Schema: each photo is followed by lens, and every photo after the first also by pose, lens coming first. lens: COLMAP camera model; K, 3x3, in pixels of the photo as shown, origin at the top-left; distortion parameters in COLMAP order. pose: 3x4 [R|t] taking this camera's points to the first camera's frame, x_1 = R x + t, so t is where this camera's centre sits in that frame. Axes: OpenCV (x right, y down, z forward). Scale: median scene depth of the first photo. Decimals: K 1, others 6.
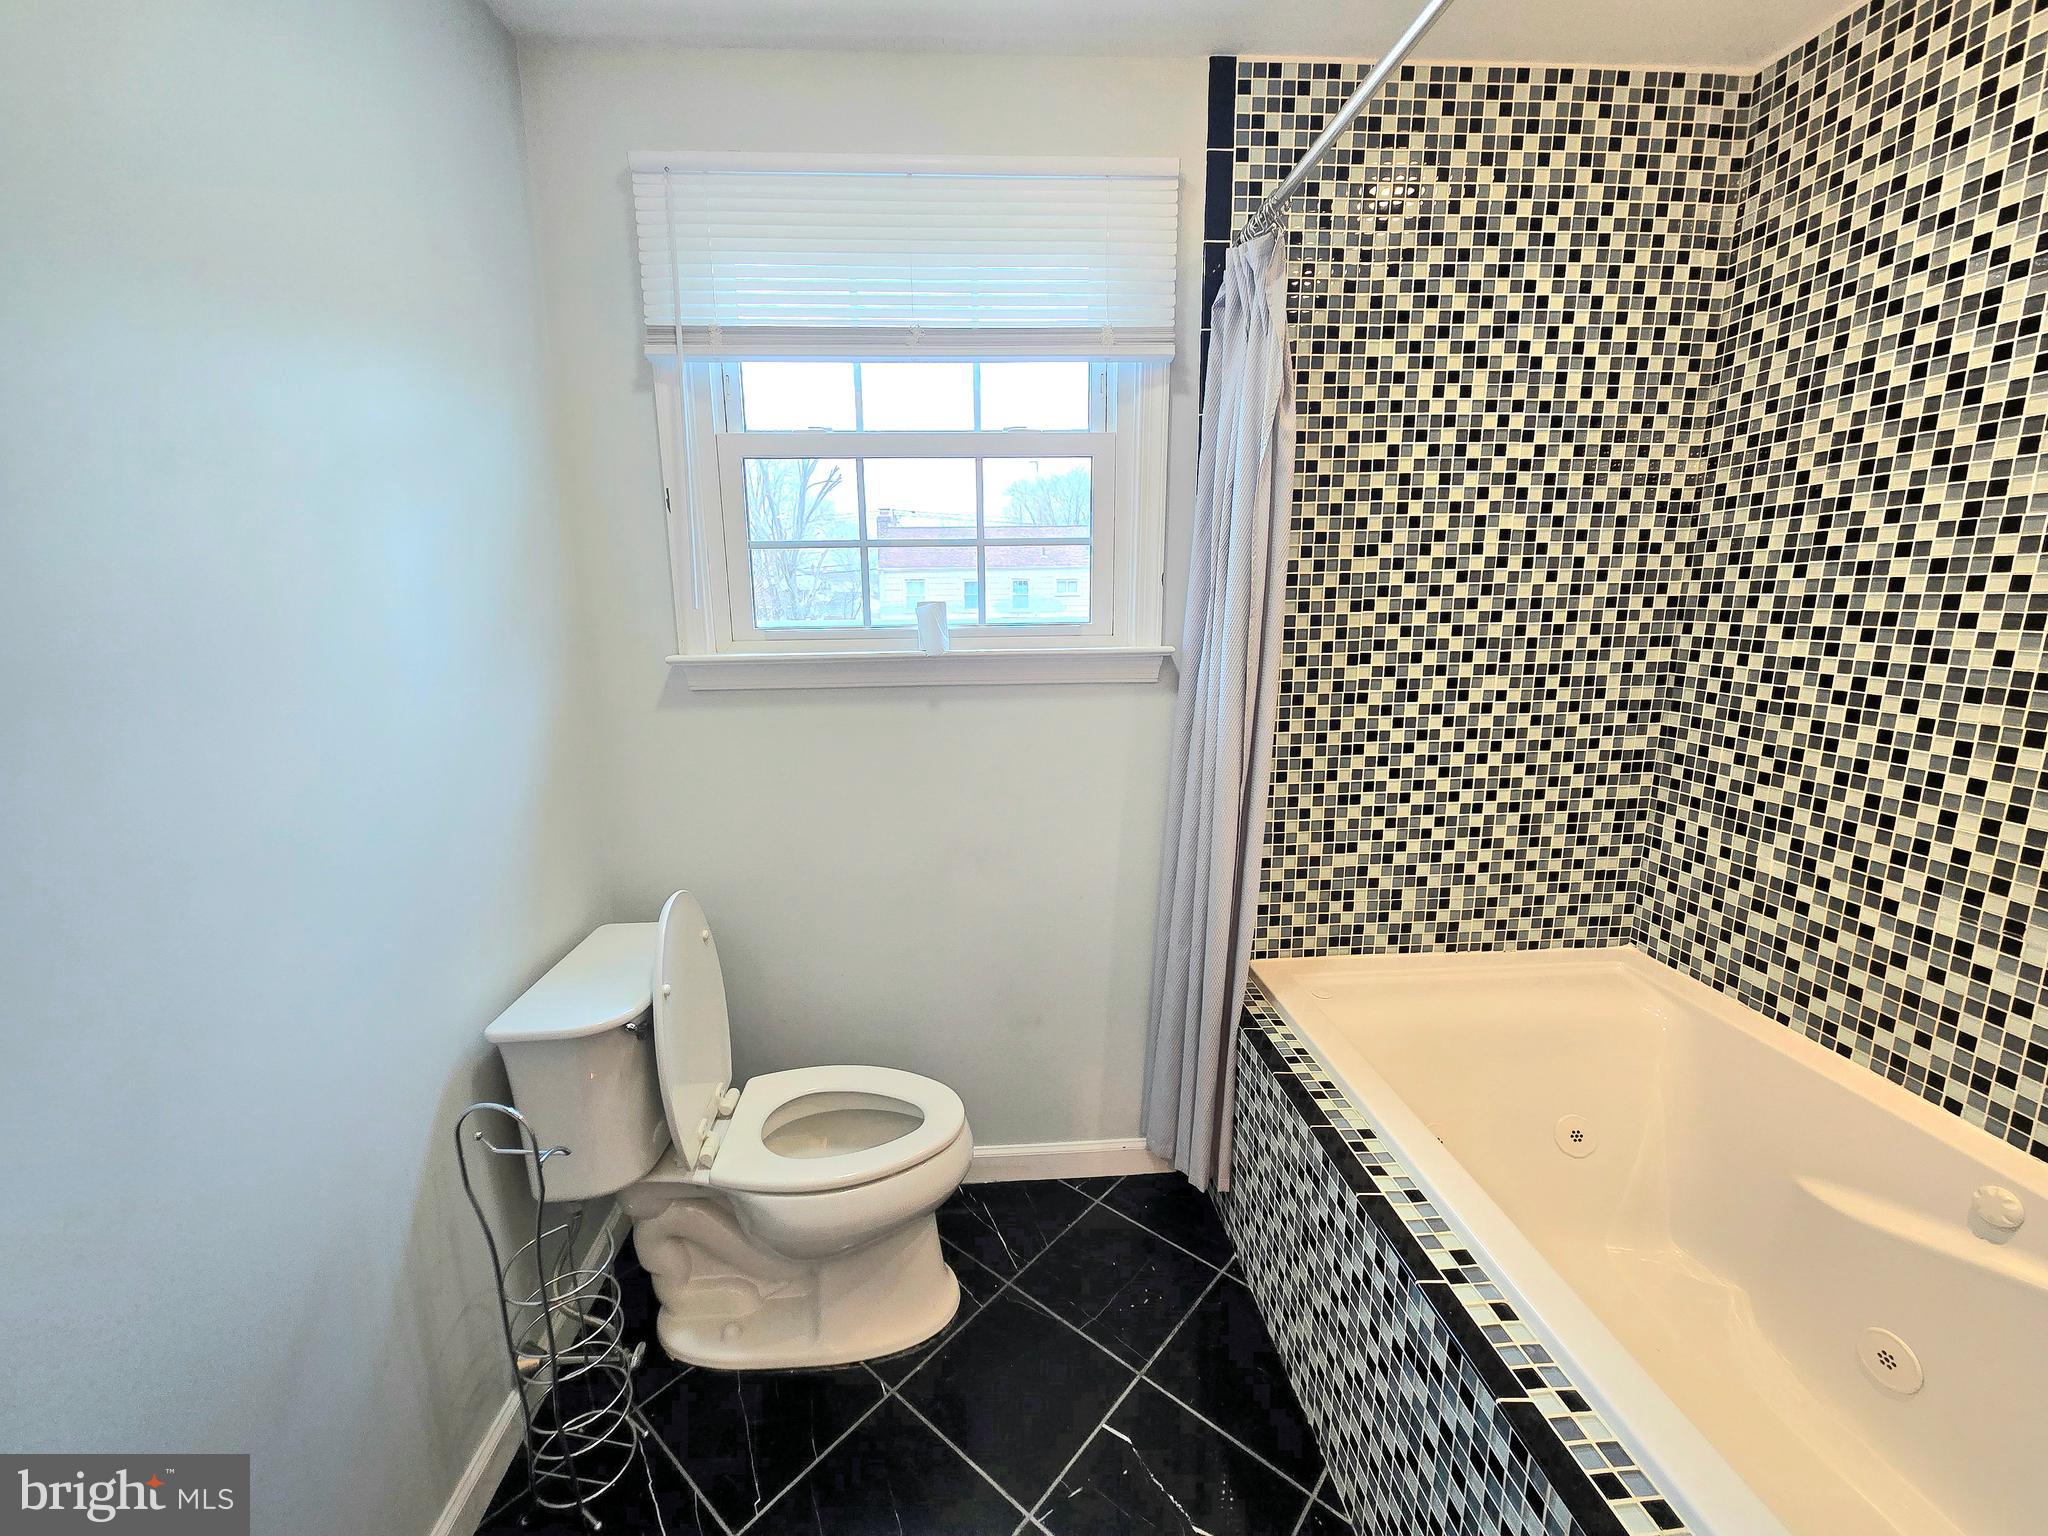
lens RADIAL K [[836.0, 0, 1016.5], [0, 836.0, 783.3], [0, 0, 1]] dist [-0.001706, 0.000397]
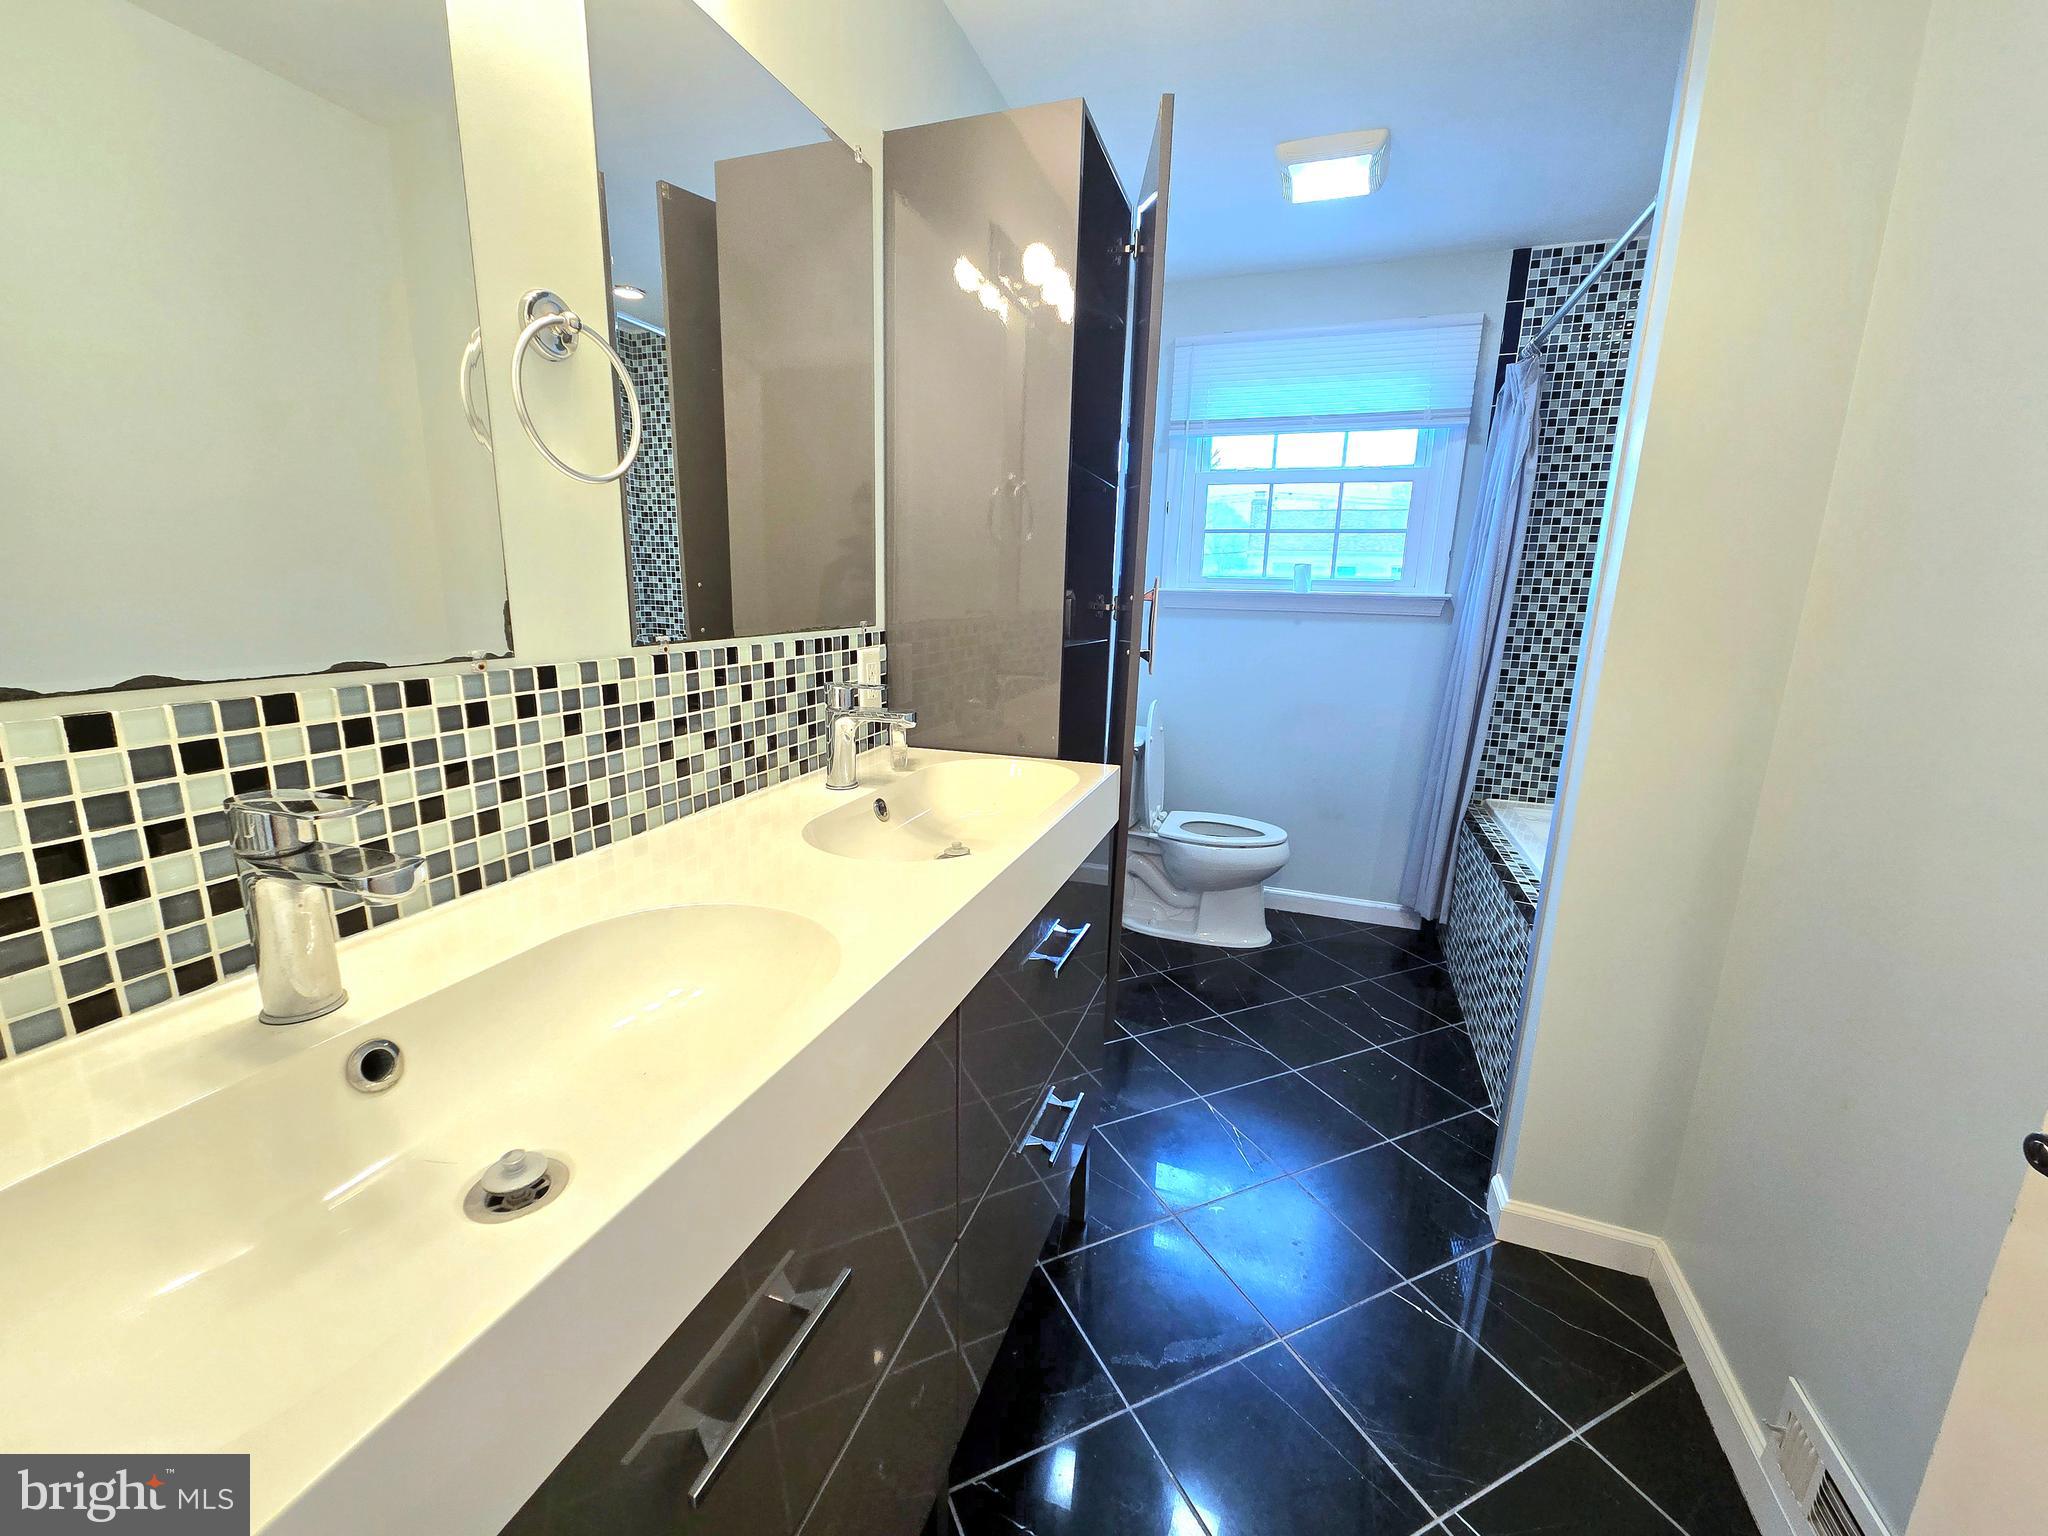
lens RADIAL K [[836.0, 0, 1012.4], [0, 836.0, 763.5], [0, 0, 1]] dist [-0.001706, 0.000397]
pose [[0.910992, 0.118991, -0.394885, 0.091036], [-0.119931, 0.992529, 0.022401, 0.248493], [0.394601, 0.026952, 0.918457, -0.901878]]
